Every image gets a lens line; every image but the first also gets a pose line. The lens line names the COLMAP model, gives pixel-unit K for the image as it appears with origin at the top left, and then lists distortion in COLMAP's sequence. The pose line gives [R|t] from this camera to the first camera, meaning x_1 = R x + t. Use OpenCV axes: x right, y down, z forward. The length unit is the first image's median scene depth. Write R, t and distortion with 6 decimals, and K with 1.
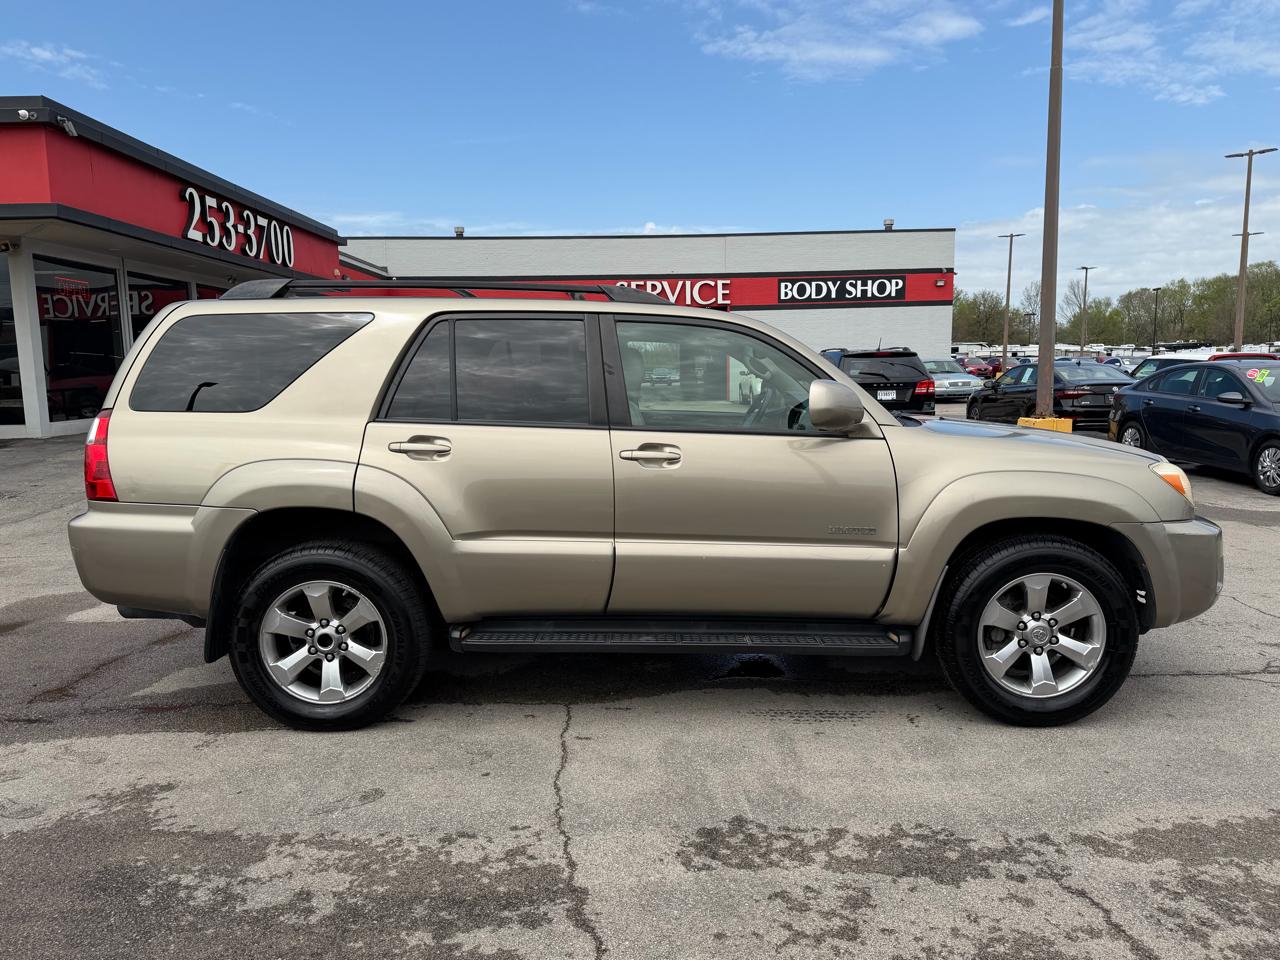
lens RADIAL K [[896.1, 0, 648.4], [0, 896.1, 488.6], [0, 0, 1]] dist [0.034374, -0.040919]
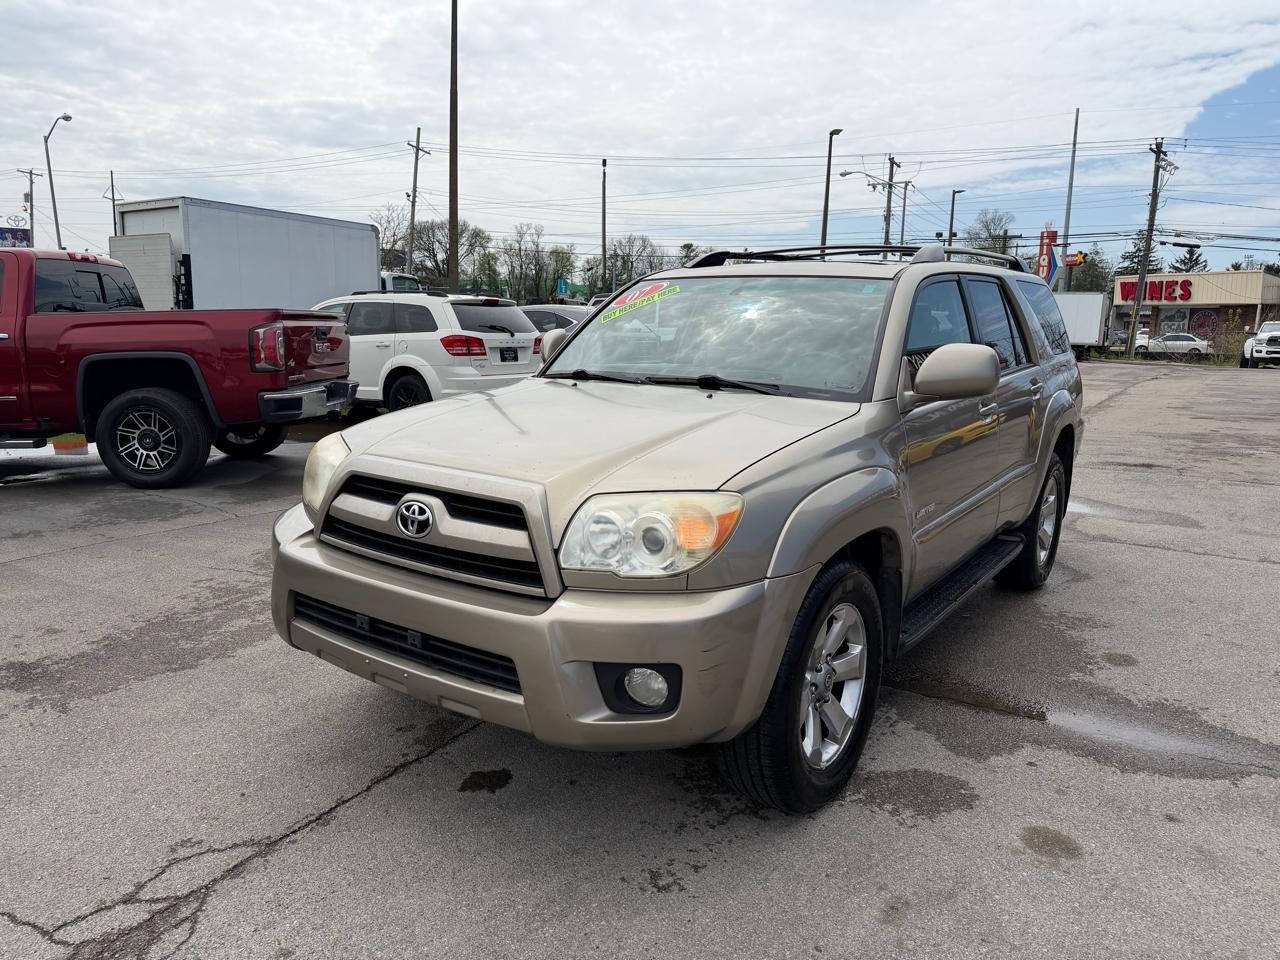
lens RADIAL K [[896.1, 0, 644.2], [0, 896.1, 489.0], [0, 0, 1]] dist [0.034374, -0.040919]
pose [[-0.572480, 0.161368, -0.803882, 0.999975], [-0.118297, 0.953928, 0.275732, -0.230348], [0.811340, 0.252948, -0.527015, 1.548827]]
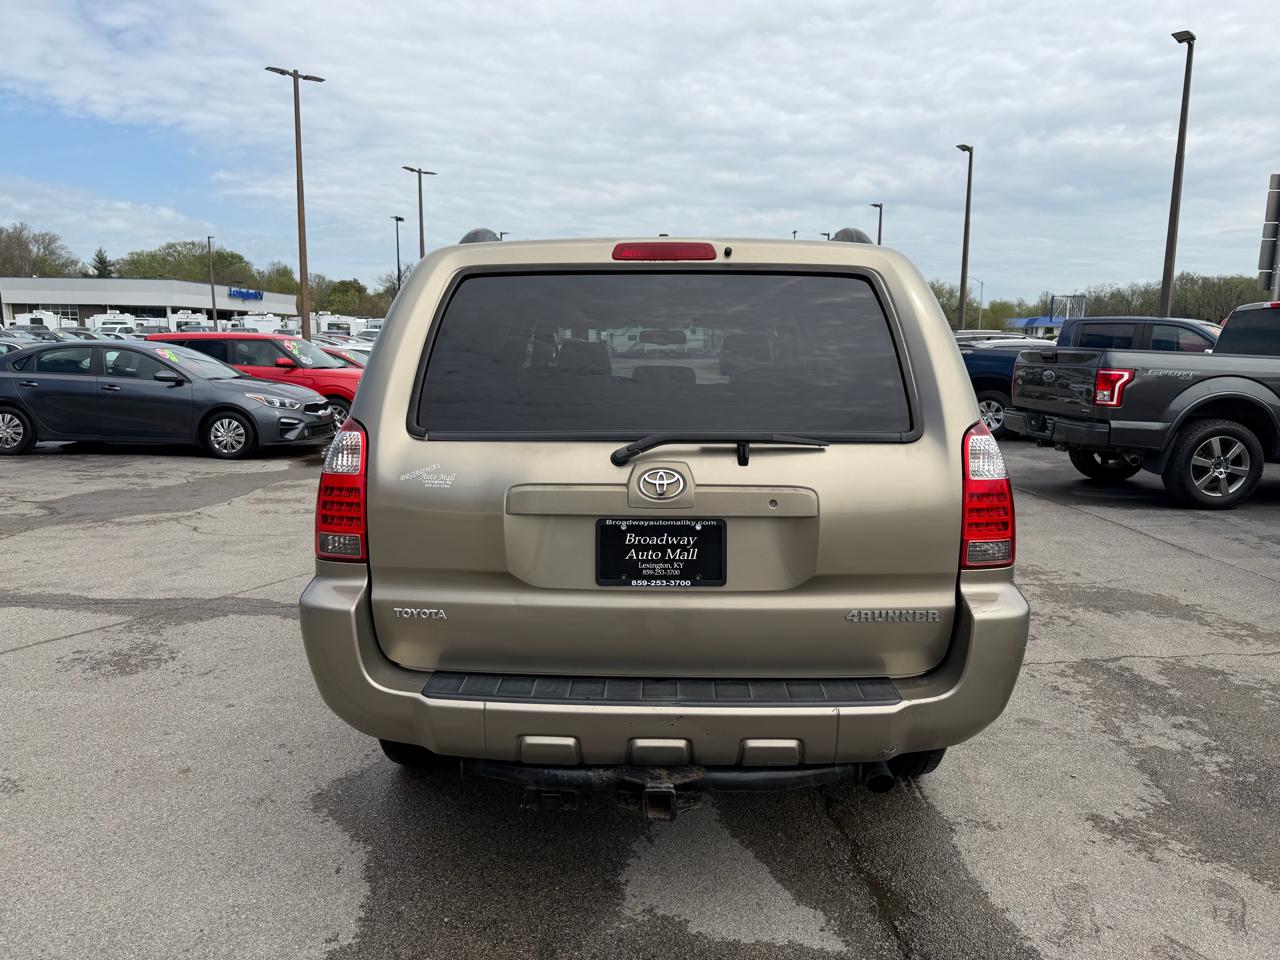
lens RADIAL K [[896.1, 0, 648.0], [0, 896.1, 478.8], [0, 0, 1]] dist [0.034374, -0.040919]
pose [[0.014680, -0.133931, 0.990882, -1.104057], [0.119738, 0.984093, 0.131239, -0.140914], [-0.992697, 0.116719, 0.030483, 1.093137]]
